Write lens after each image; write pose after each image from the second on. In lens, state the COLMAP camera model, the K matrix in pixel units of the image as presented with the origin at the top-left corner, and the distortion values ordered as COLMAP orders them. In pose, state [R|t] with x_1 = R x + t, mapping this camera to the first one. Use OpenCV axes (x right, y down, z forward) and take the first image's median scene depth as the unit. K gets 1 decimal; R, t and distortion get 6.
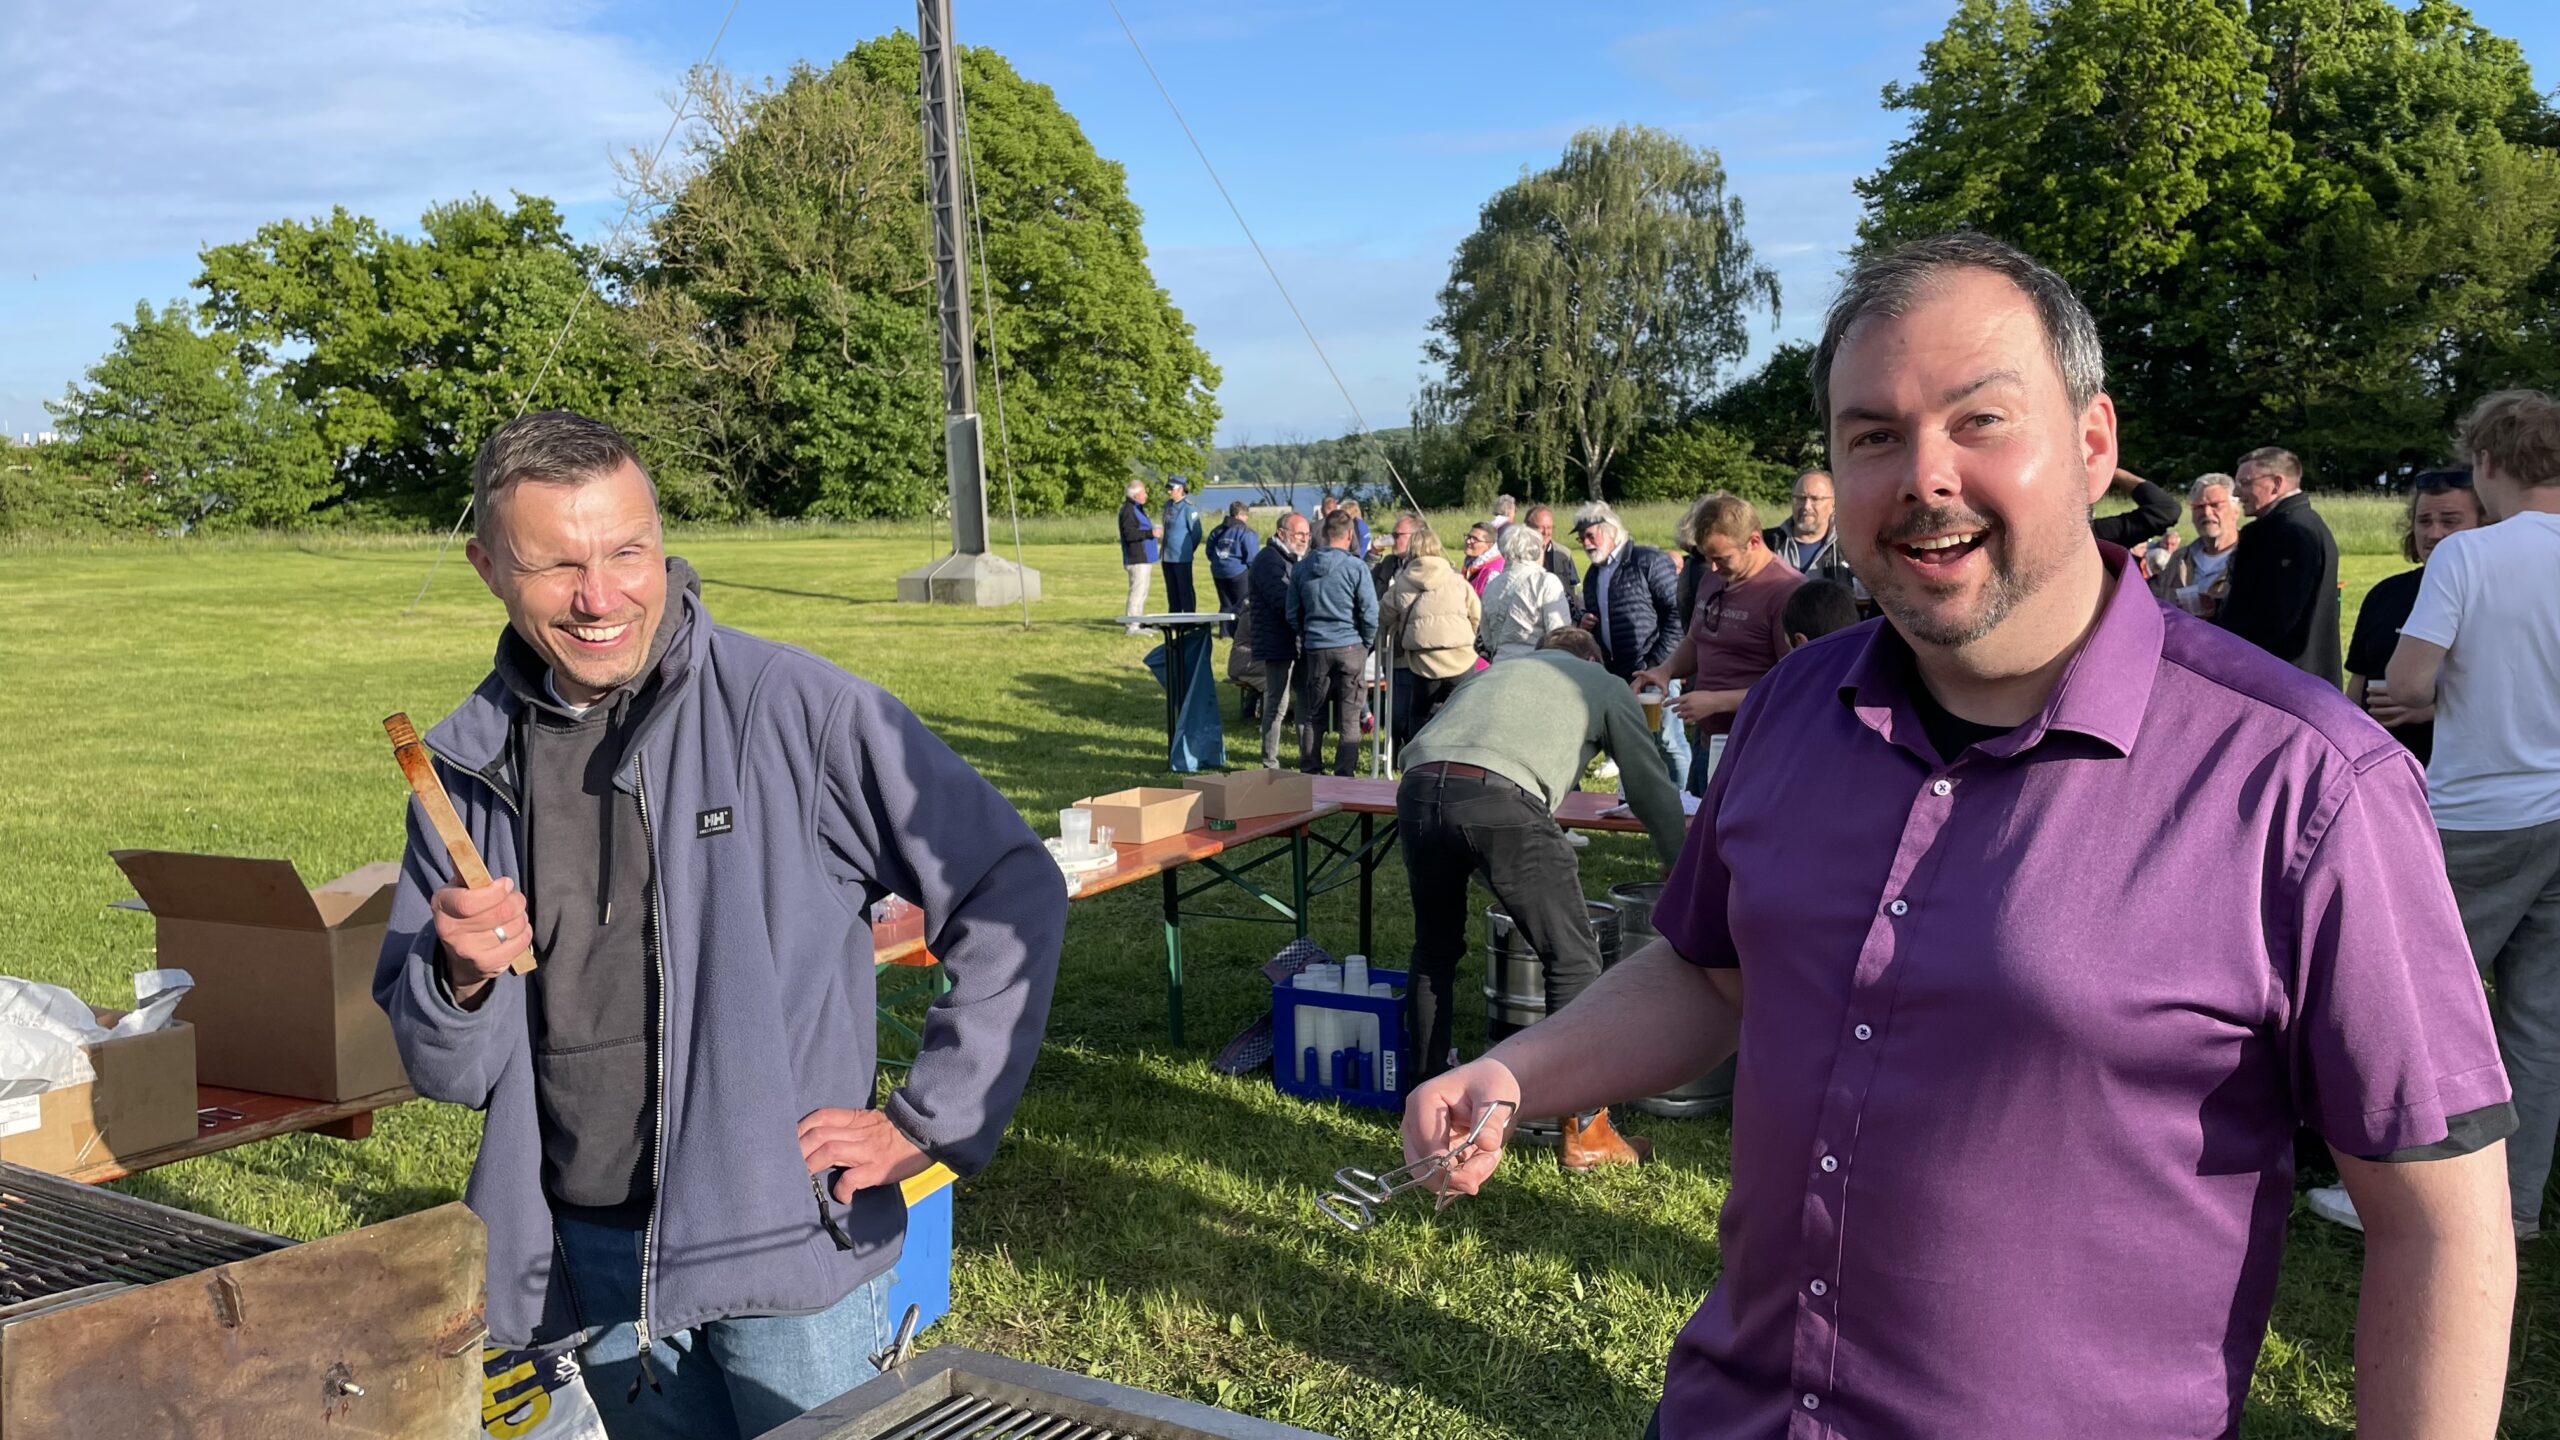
lens RADIAL K [[1940.1, 0, 1317.0], [0, 1940.1, 668.5], [0, 0, 1]] dist [0.093362, -0.109822]
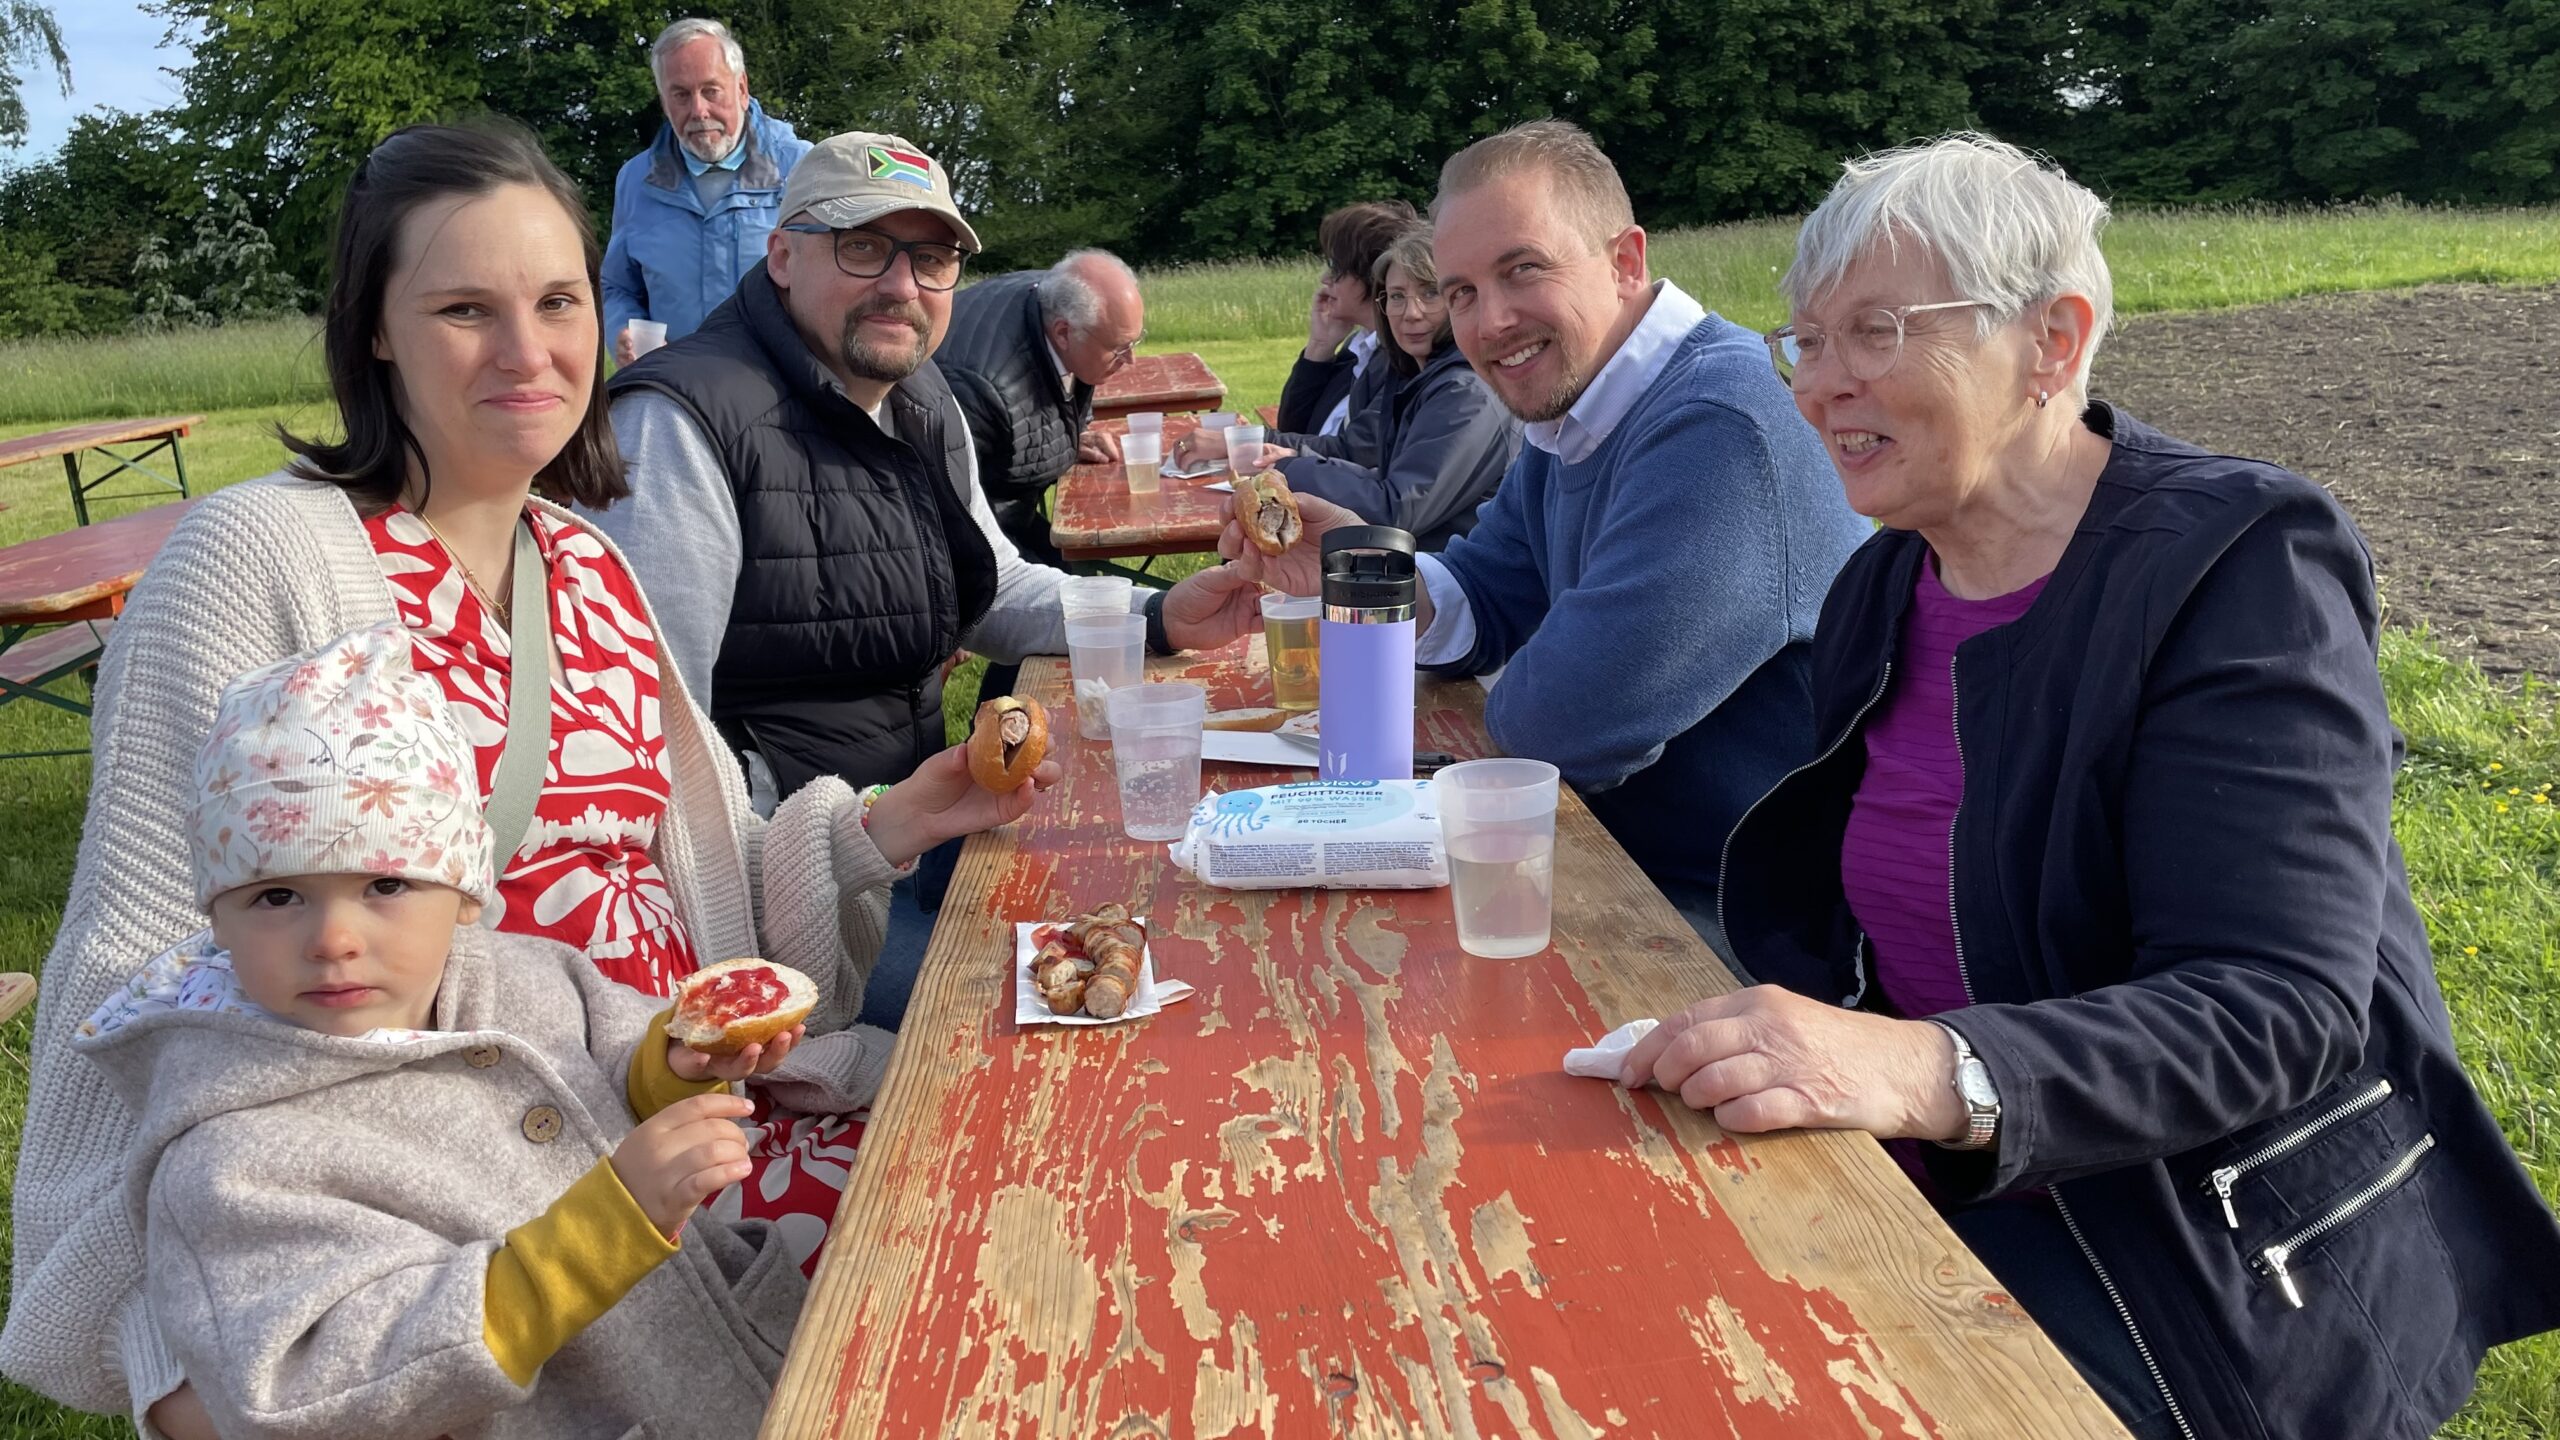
lens RADIAL K [[1928.8, 0, 1280.8], [0, 1928.8, 704.4], [0, 0, 1]] dist [0.097139, -0.126098]
pose [[0.742895, -0.182335, 0.644097, 0.079108], [0.117727, 0.982779, 0.142427, -0.010824], [-0.658975, -0.029980, 0.751567, 0.219406]]
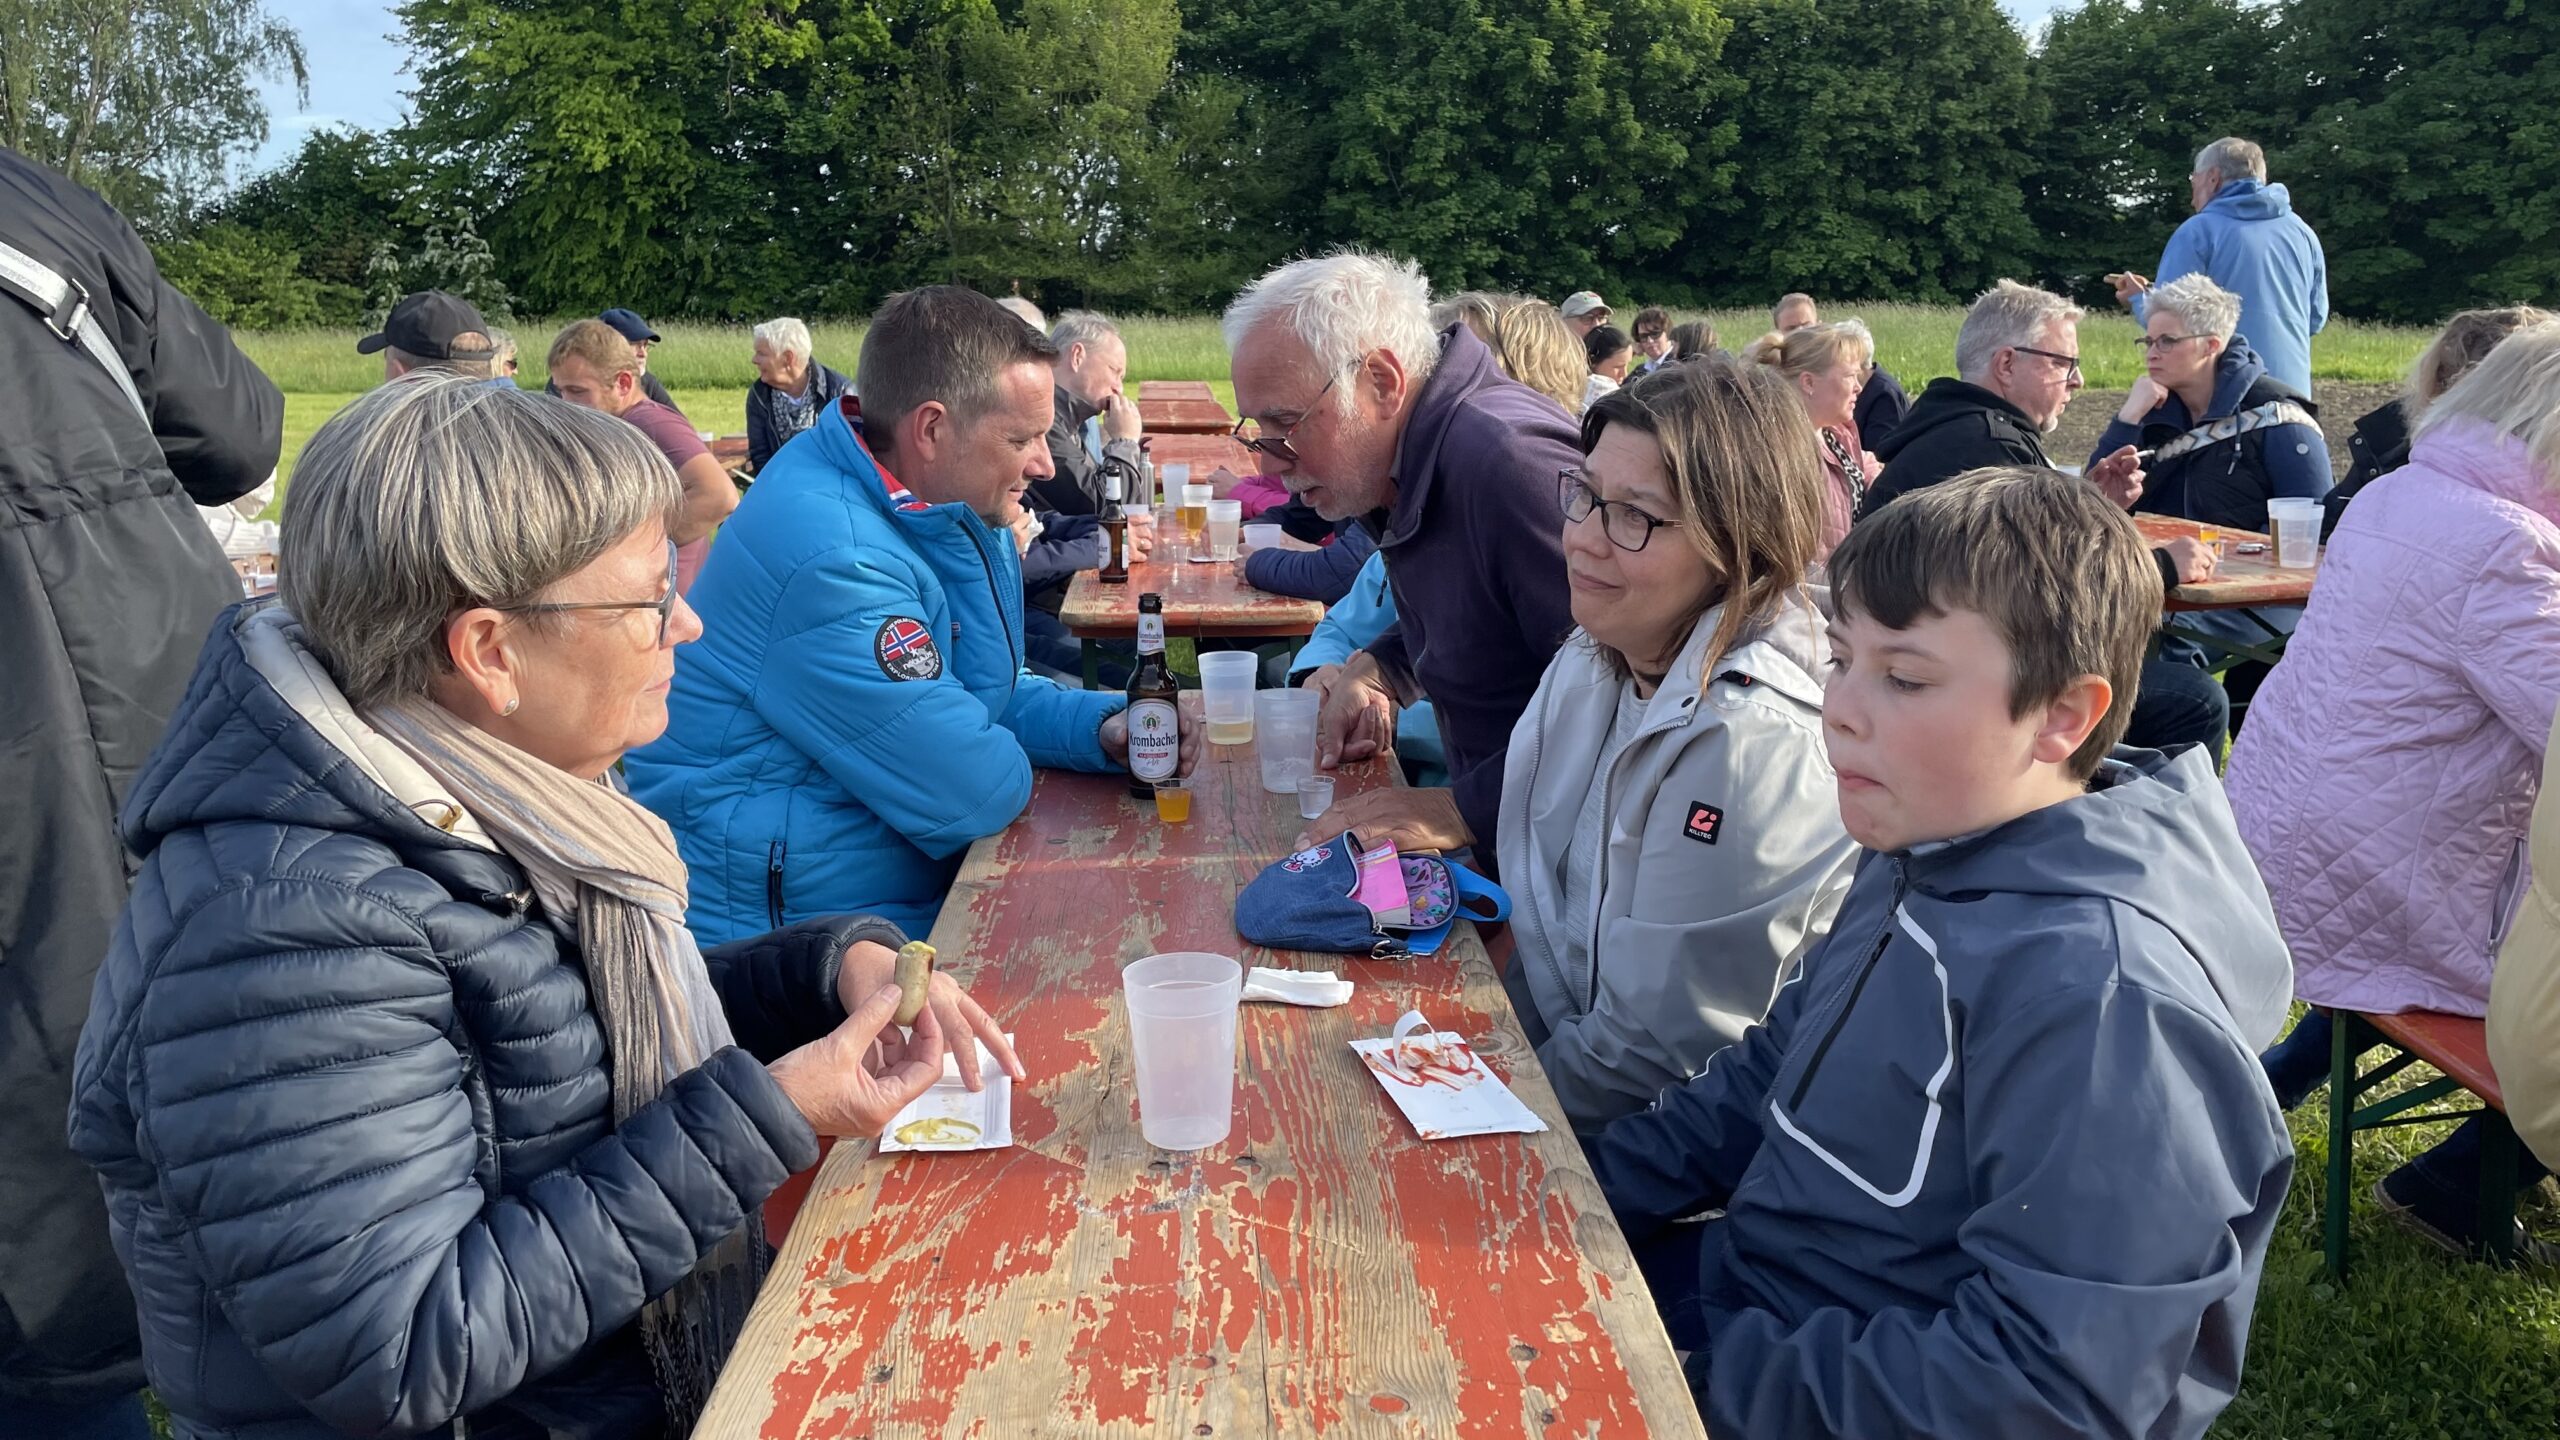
lens RADIAL K [[1924.2, 0, 1286.3], [0, 1924.2, 715.7], [0, 0, 1]] dist [0.098579, -0.134993]
pose [[0.761457, -0.128886, 0.635273, 0.009804], [0.065136, 0.990287, 0.122838, -0.007267], [-0.644935, -0.052157, 0.762456, 0.175328]]
